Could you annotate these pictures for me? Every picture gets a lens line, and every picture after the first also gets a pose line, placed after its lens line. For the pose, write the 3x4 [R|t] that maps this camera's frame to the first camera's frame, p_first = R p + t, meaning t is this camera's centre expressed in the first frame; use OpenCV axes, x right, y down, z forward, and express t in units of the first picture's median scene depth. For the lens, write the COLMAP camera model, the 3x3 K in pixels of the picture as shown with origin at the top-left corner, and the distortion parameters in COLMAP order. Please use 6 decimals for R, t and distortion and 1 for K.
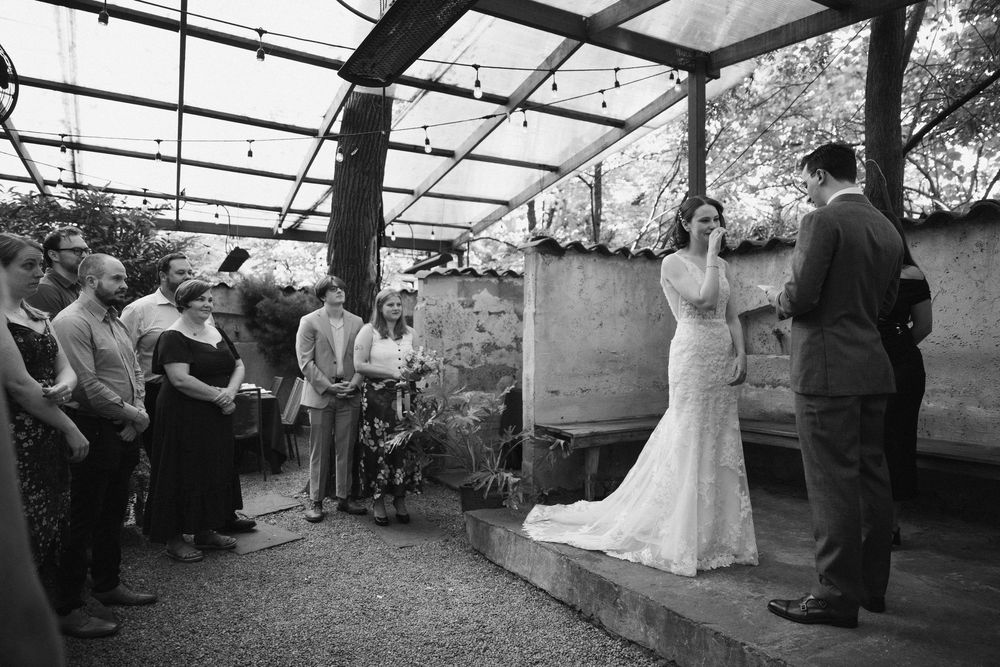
lens RADIAL K [[693.5, 0, 500.0], [0, 693.5, 333.5], [0, 0, 1]] dist [0.004277, 0.000786]
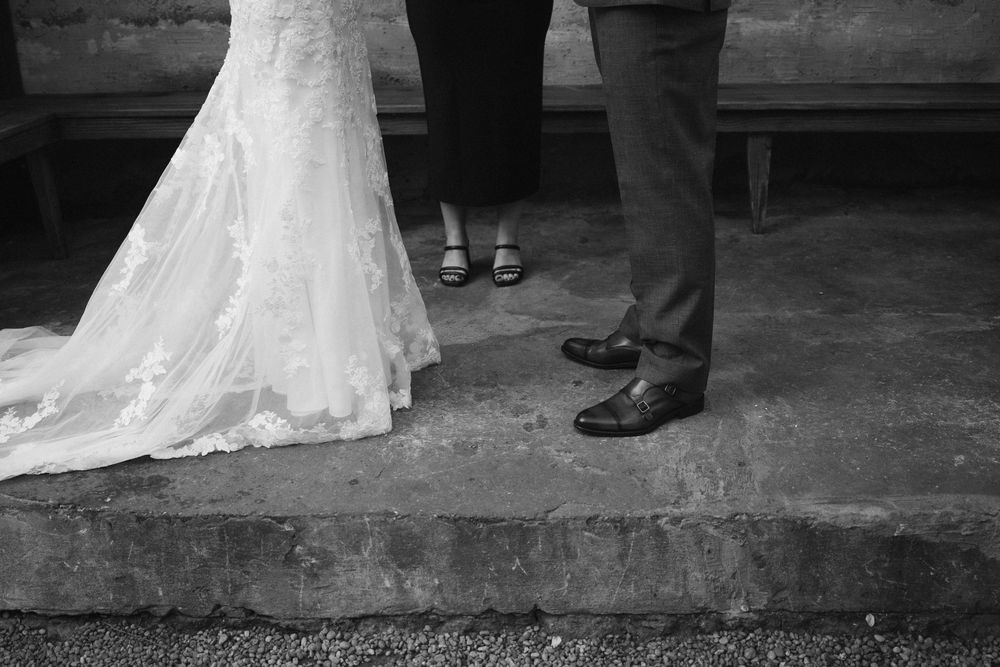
lens RADIAL K [[1046.9, 0, 560.2], [0, 1046.9, 297.8], [0, 0, 1]] dist [0.007553, -0.014659]
pose [[0.523691, -0.280651, 0.804353, -0.137503], [0.005798, 0.945329, 0.326066, 0.019629], [-0.851889, -0.166094, 0.496687, 0.359656]]
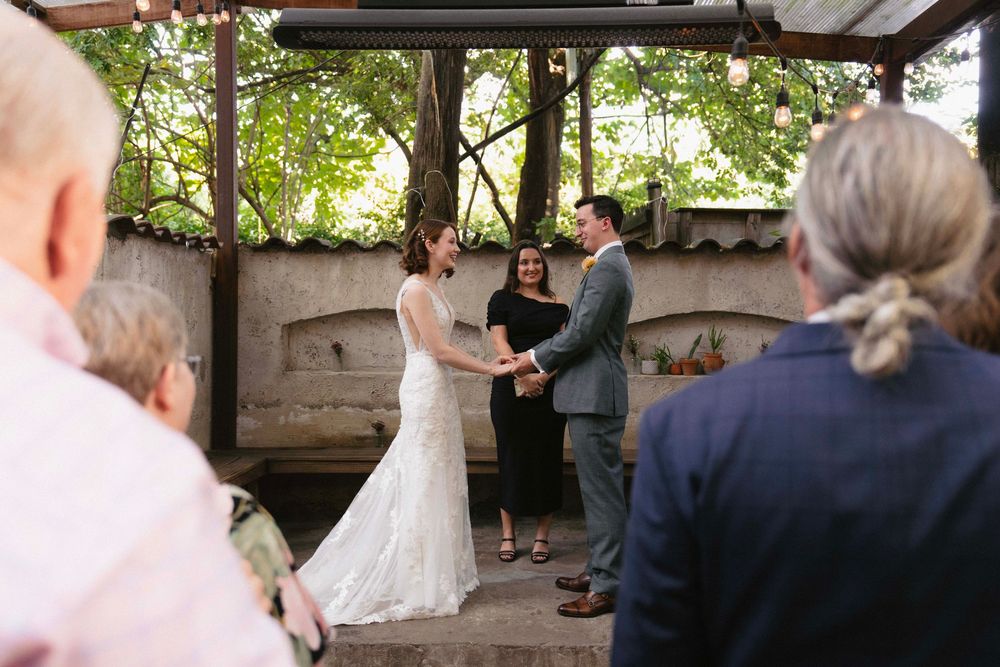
lens RADIAL K [[956.1, 0, 574.0], [0, 956.1, 321.6], [0, 0, 1]] dist [0.112252, 0.001261]
pose [[0.511416, 0.010977, 0.859263, -0.521073], [-0.021640, 0.999766, 0.000107, -0.040311], [-0.859061, -0.018649, 0.511534, 0.119211]]
